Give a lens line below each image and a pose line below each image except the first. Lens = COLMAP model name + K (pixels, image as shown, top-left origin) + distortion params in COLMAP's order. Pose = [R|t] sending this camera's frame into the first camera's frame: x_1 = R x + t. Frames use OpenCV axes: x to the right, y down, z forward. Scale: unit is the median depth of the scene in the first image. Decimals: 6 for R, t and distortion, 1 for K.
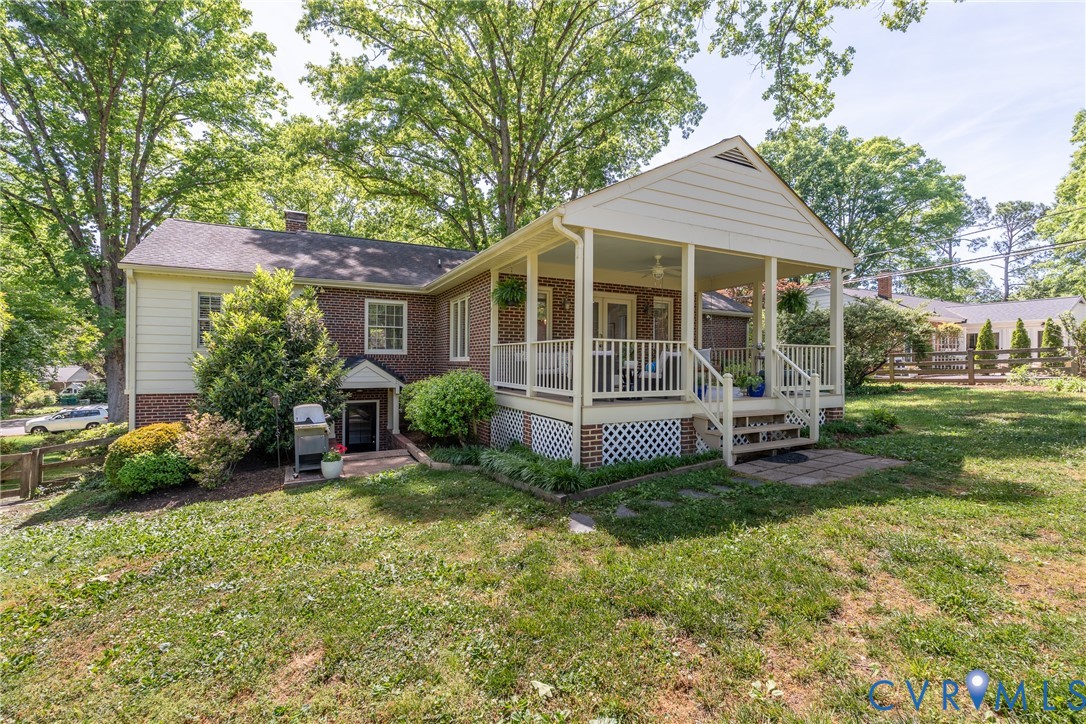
lens RADIAL K [[478.6, 0, 545.1], [0, 478.6, 361.5], [0, 0, 1]] dist [-0.002986, -0.000910]
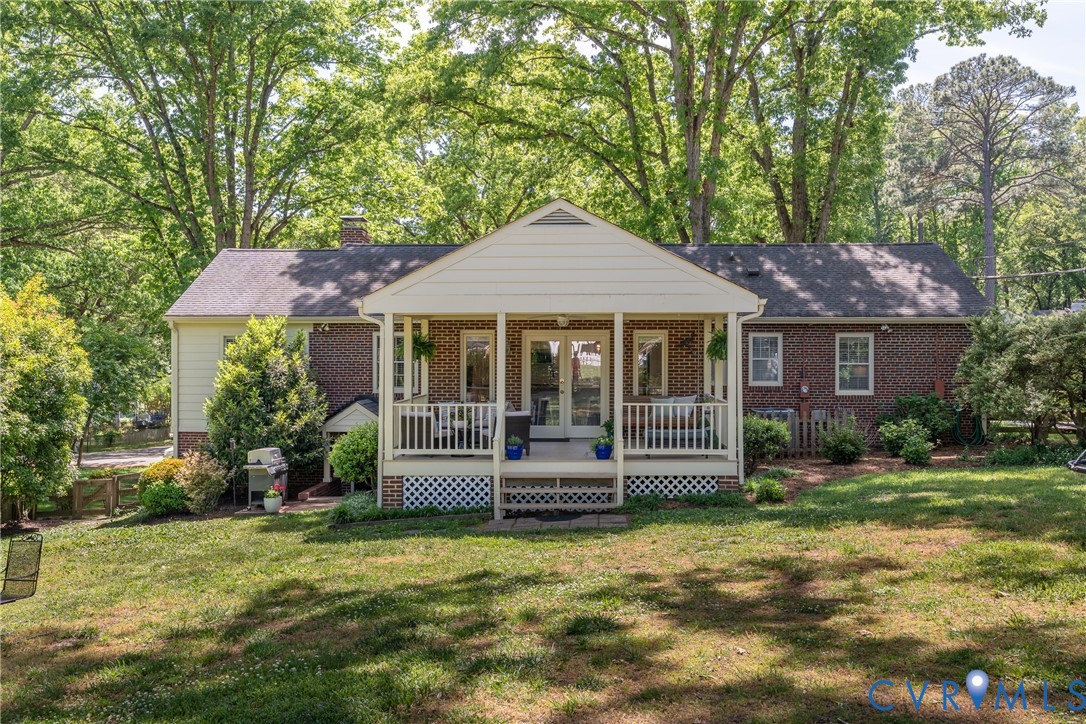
lens RADIAL K [[1021.6, 0, 539.7], [0, 1021.6, 364.7], [0, 0, 1]] dist [0.019115, 0.000000]
pose [[0.868985, 0.000224, -0.494839, 1.080730], [0.005384, 0.999936, 0.009908, -0.109482], [0.494810, -0.011274, 0.868928, -0.669979]]
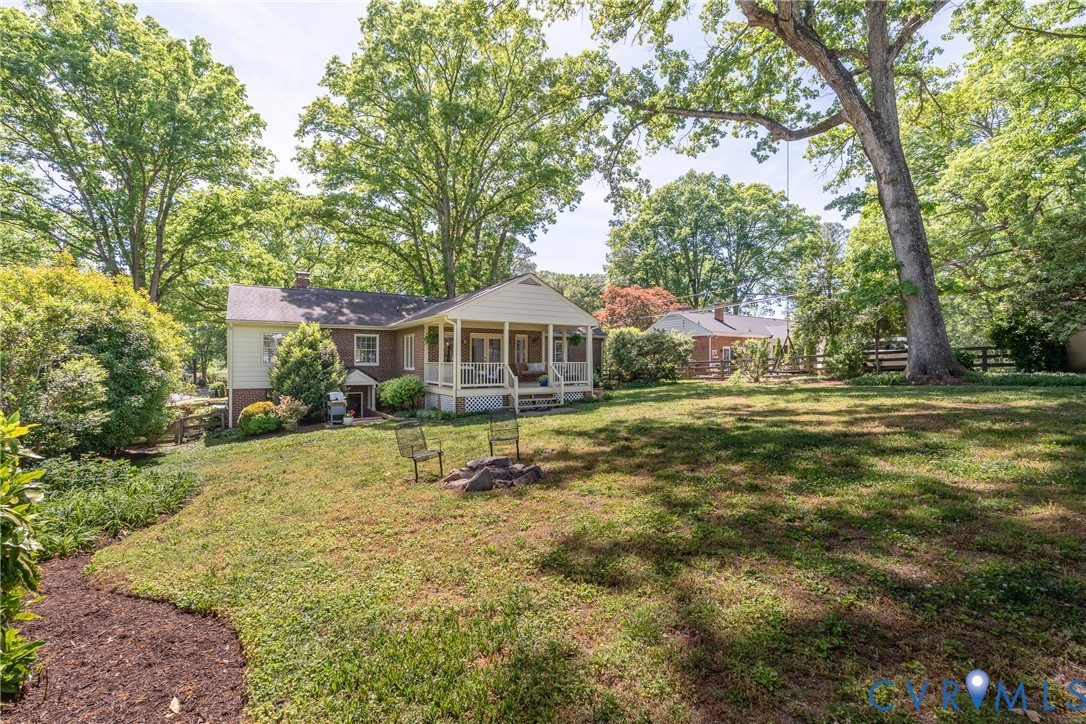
lens RADIAL K [[478.6, 0, 541.8], [0, 478.6, 364.1], [0, 0, 1]] dist [-0.002986, -0.000910]
pose [[0.997085, -0.005283, 0.076118, 0.211860], [0.004943, 0.999977, 0.004656, -0.032053], [-0.076140, -0.004266, 0.997088, -0.982895]]
